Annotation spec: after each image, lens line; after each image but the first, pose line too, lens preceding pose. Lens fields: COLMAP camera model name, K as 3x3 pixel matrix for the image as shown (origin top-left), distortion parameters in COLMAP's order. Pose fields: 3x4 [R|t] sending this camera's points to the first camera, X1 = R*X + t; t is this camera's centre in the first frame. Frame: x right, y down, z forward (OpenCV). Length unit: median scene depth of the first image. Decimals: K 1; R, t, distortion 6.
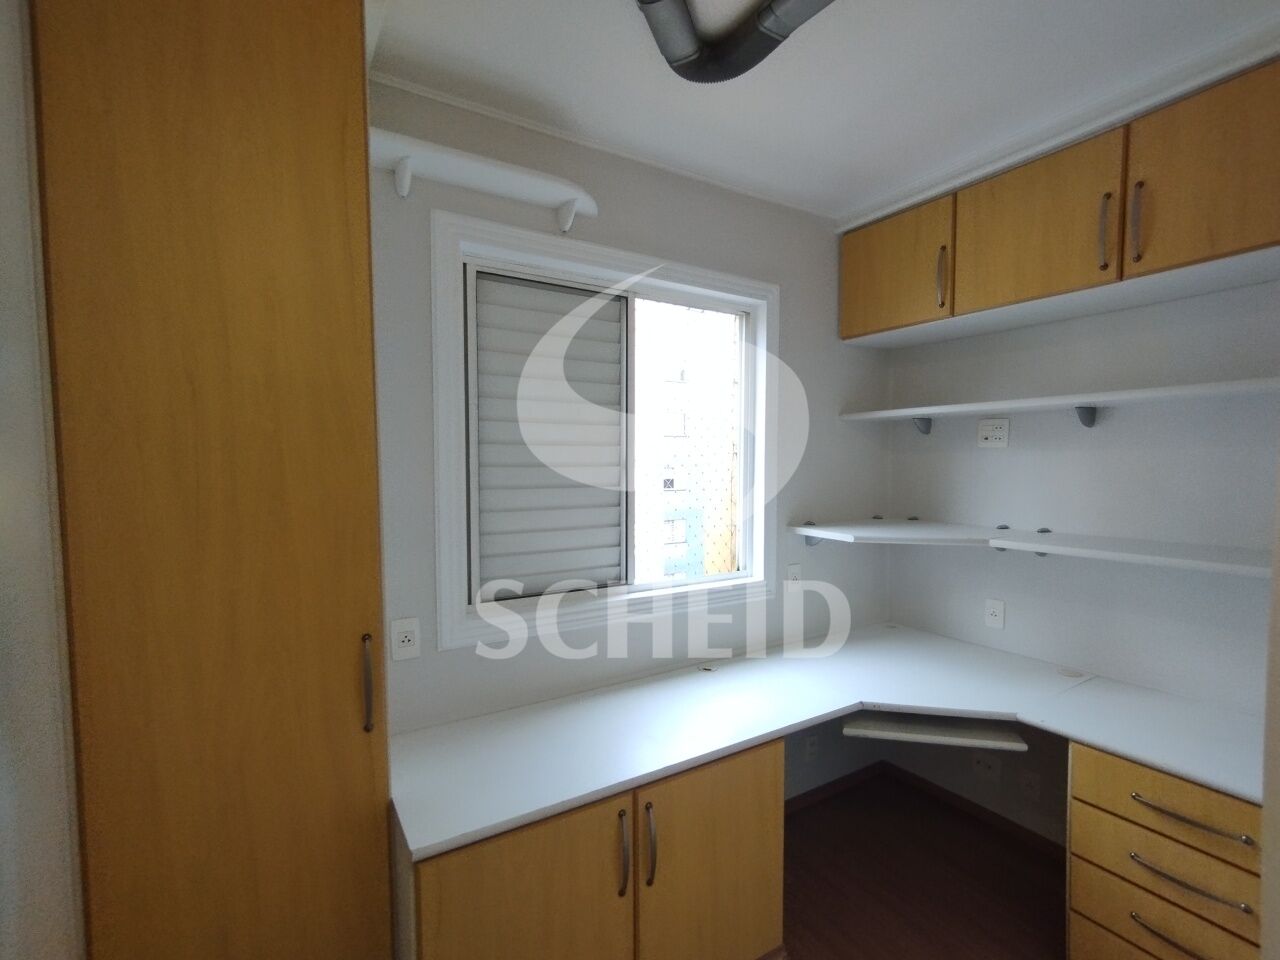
lens RADIAL K [[588.7, 0, 652.6], [0, 588.7, 501.0], [0, 0, 1]] dist [-0.025028, 0.014015]
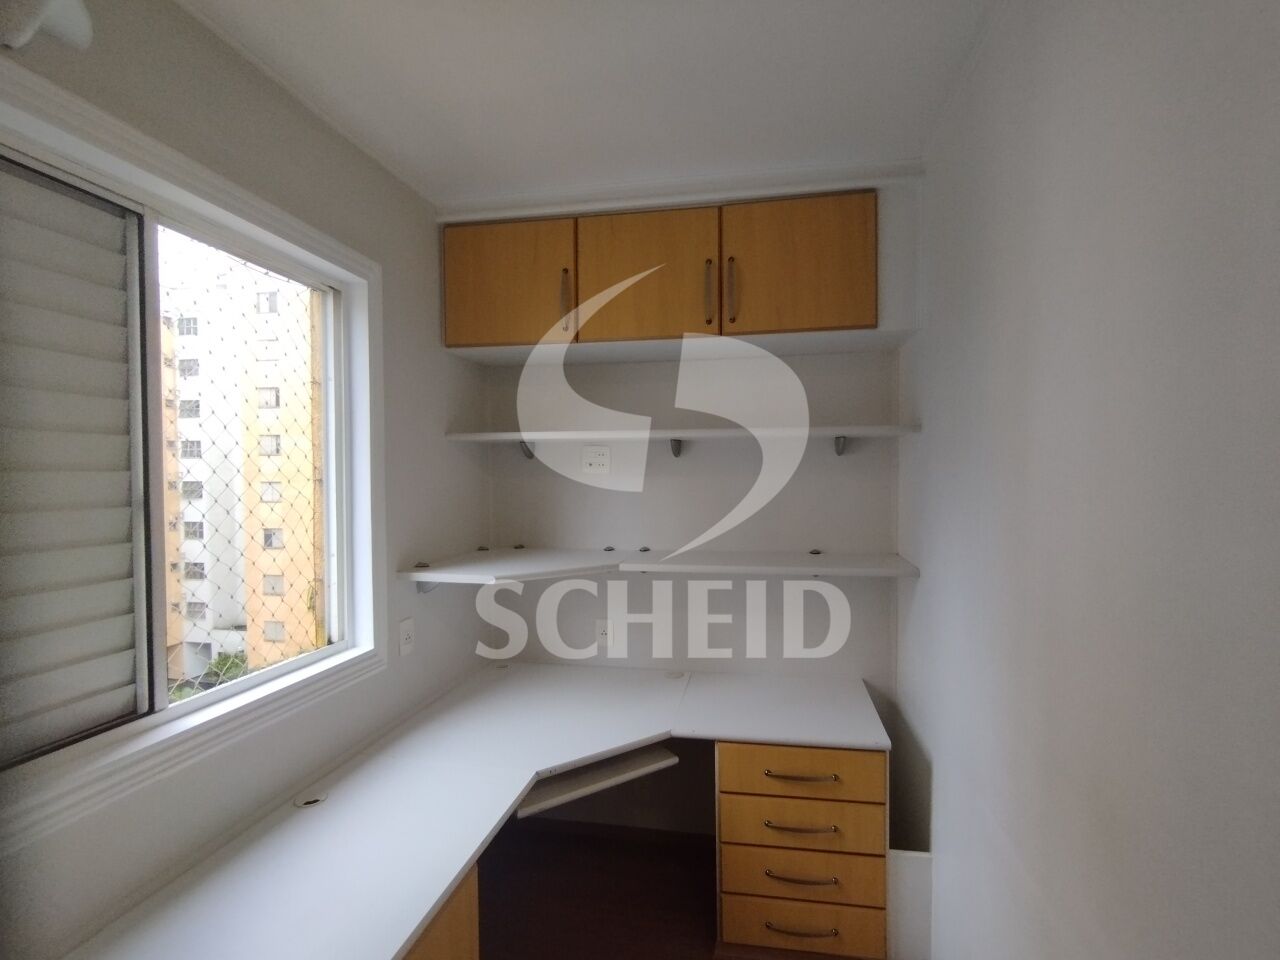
lens RADIAL K [[584.7, 0, 664.9], [0, 584.7, 495.8], [0, 0, 1]] dist [-0.003475, -0.006408]
pose [[0.667382, -0.024914, 0.744299, -0.130511], [0.053866, 0.998437, -0.014879, -0.034281], [-0.742765, 0.050022, 0.667681, 0.249302]]
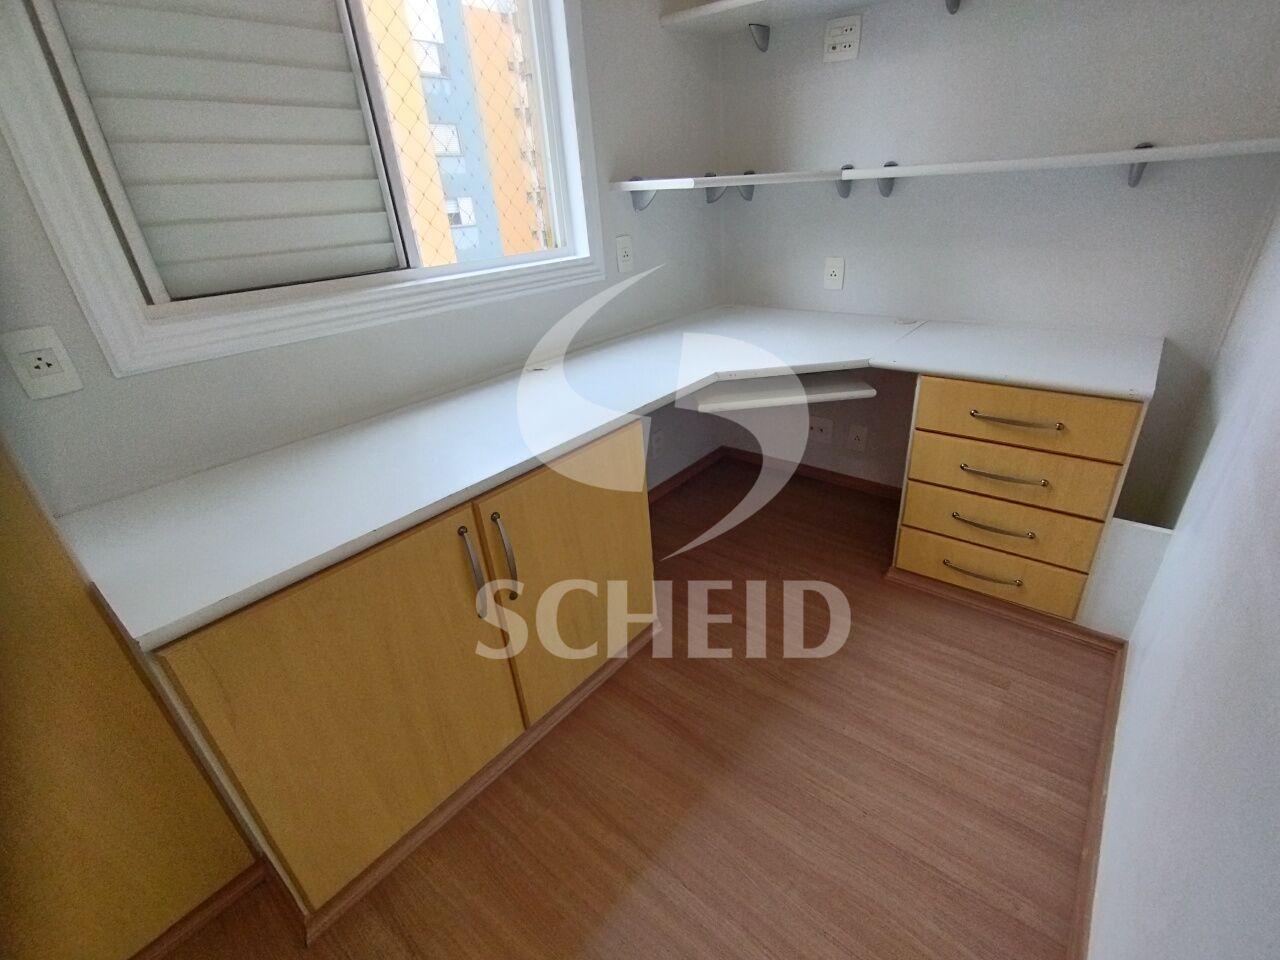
lens RADIAL K [[584.7, 0, 664.9], [0, 584.7, 495.8], [0, 0, 1]] dist [-0.003475, -0.006408]
pose [[0.939926, -0.201213, 0.275776, -0.002312], [0.074499, 0.909261, 0.409504, 0.130454], [-0.333150, -0.364358, 0.869629, 0.166288]]
